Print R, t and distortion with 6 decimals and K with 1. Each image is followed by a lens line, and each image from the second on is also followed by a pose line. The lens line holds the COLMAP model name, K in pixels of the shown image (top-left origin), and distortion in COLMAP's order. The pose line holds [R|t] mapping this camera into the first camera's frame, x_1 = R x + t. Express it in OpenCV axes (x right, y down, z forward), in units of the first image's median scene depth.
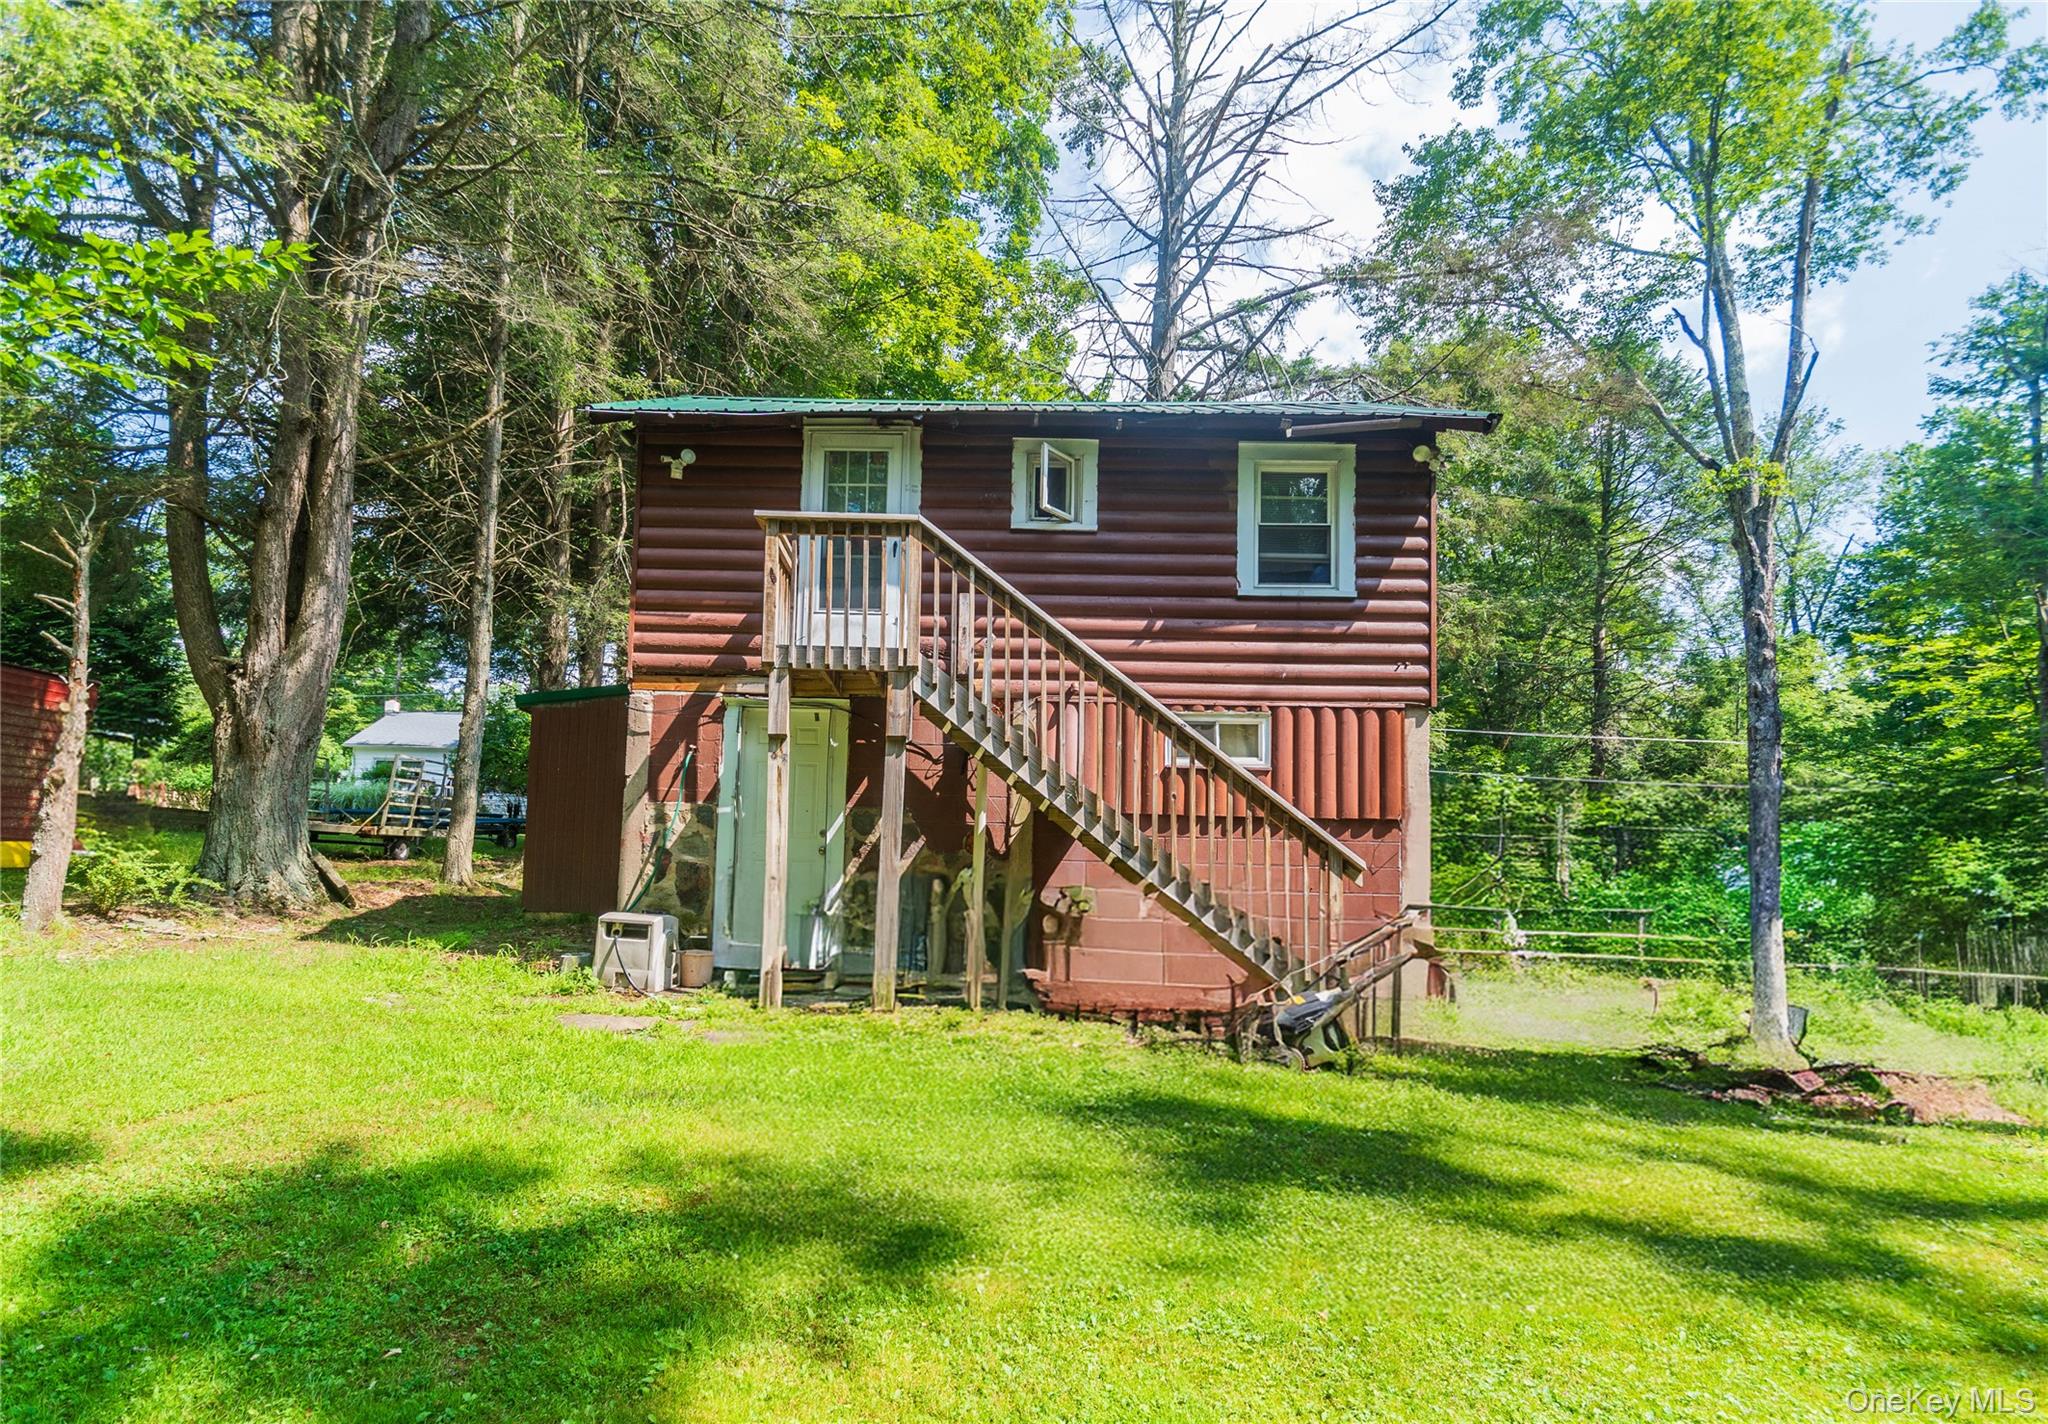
lens RADIAL K [[1007.9, 0, 1023.4], [0, 1007.9, 829.8], [0, 0, 1]] dist [-0.002889, -0.000439]
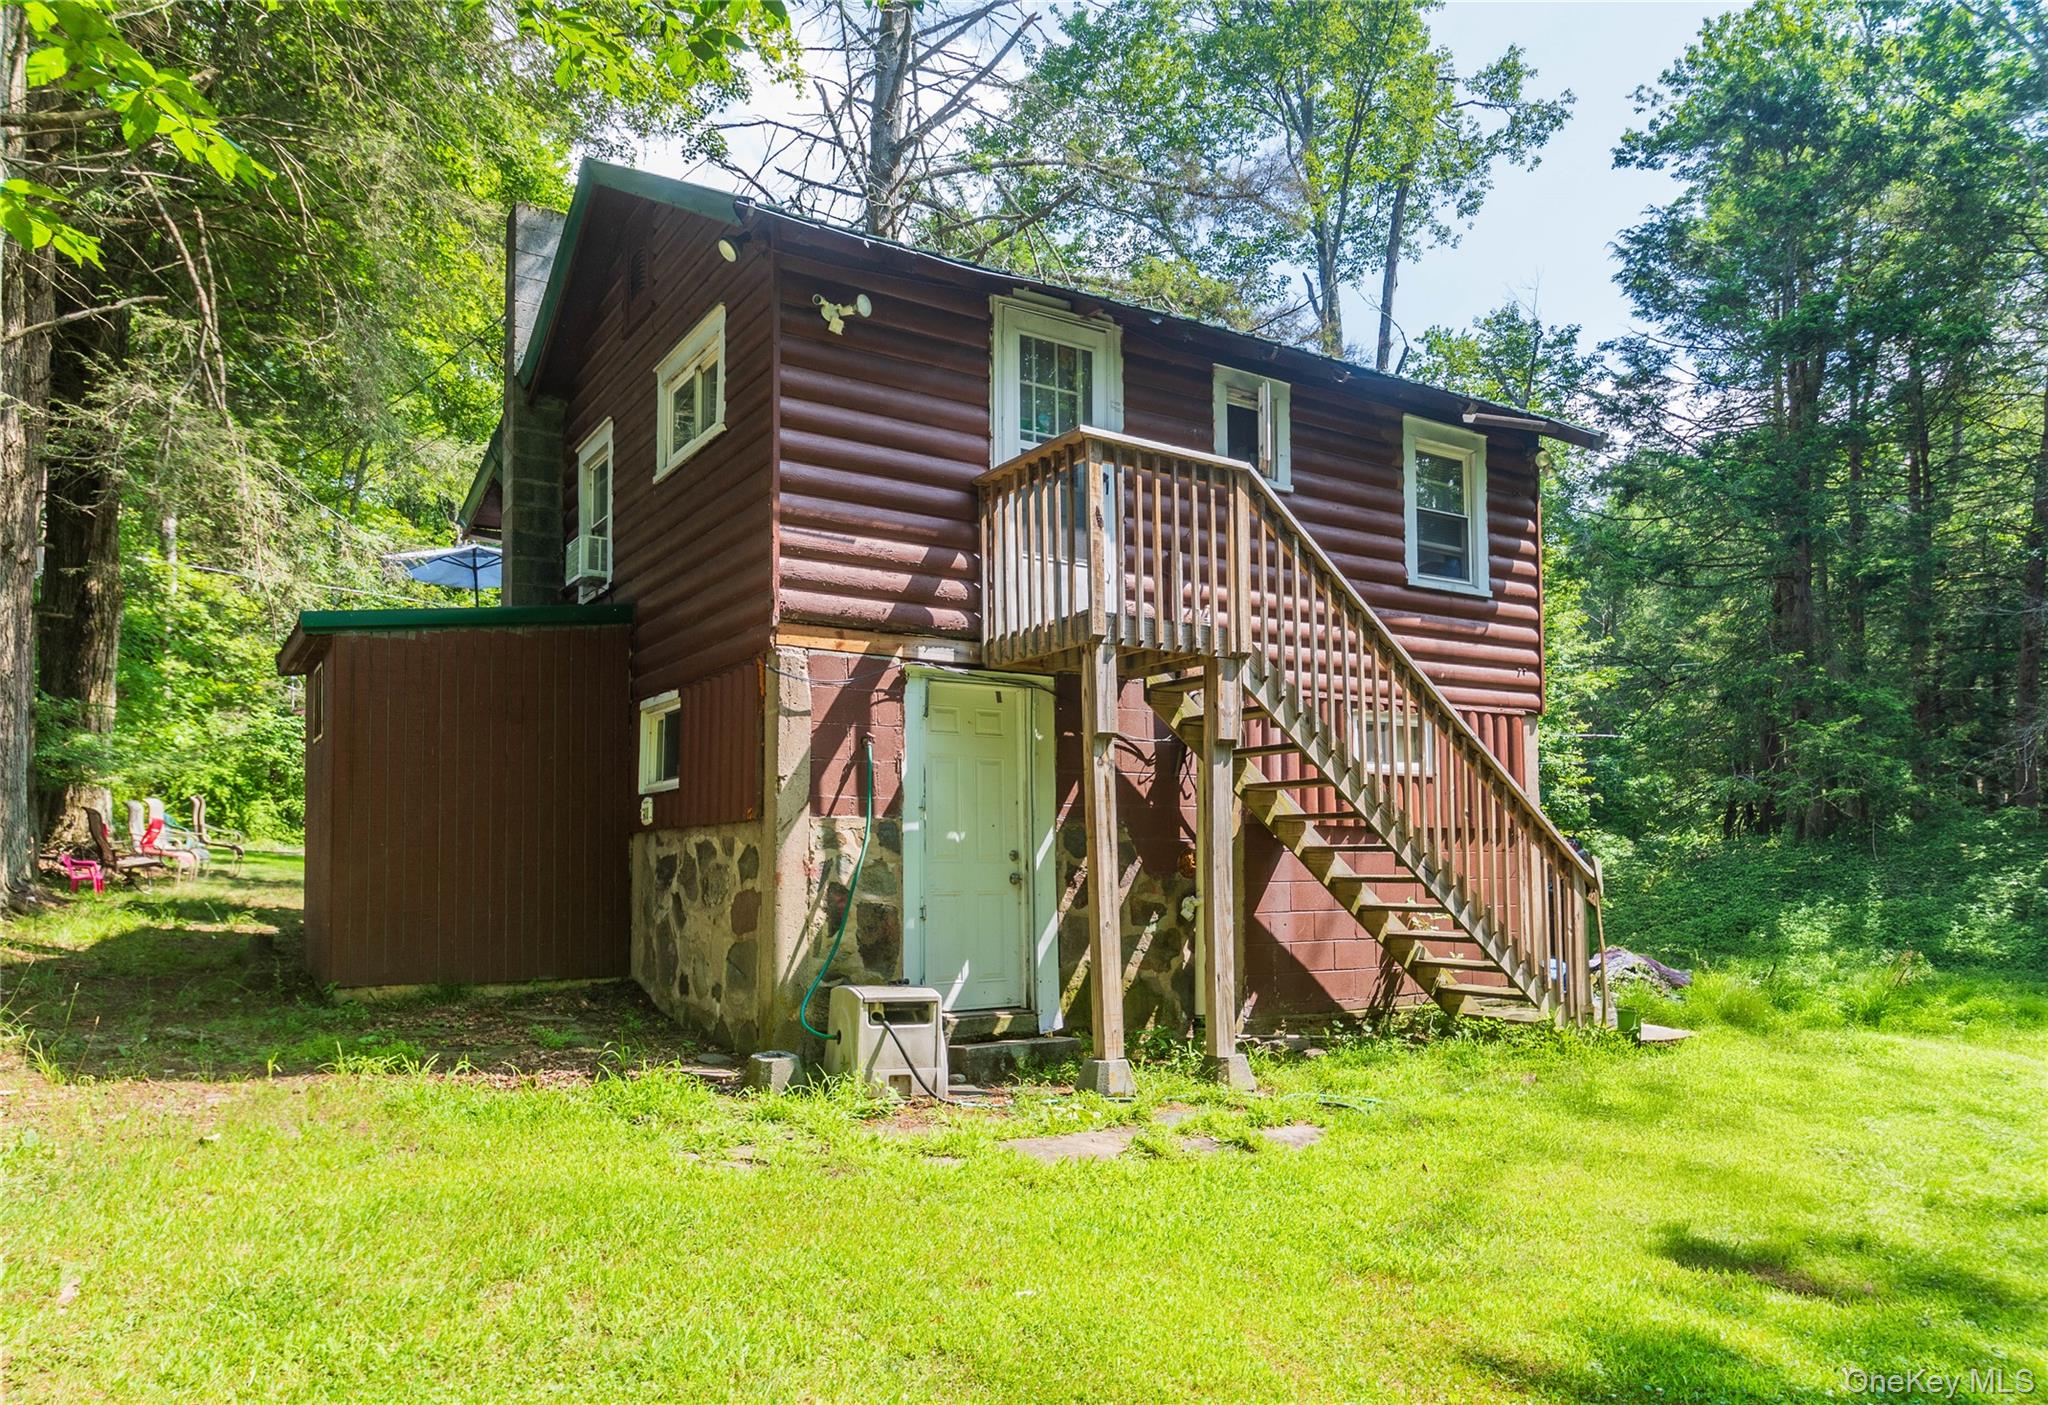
lens RADIAL K [[1302.6, 0, 1024.3], [0, 1302.6, 822.7], [0, 0, 1]] dist [-0.001137, -0.000498]
pose [[0.834785, -0.011033, 0.550465, -0.728947], [-0.006873, 0.999512, 0.030456, -0.050529], [-0.550533, -0.029207, 0.834302, 0.200102]]
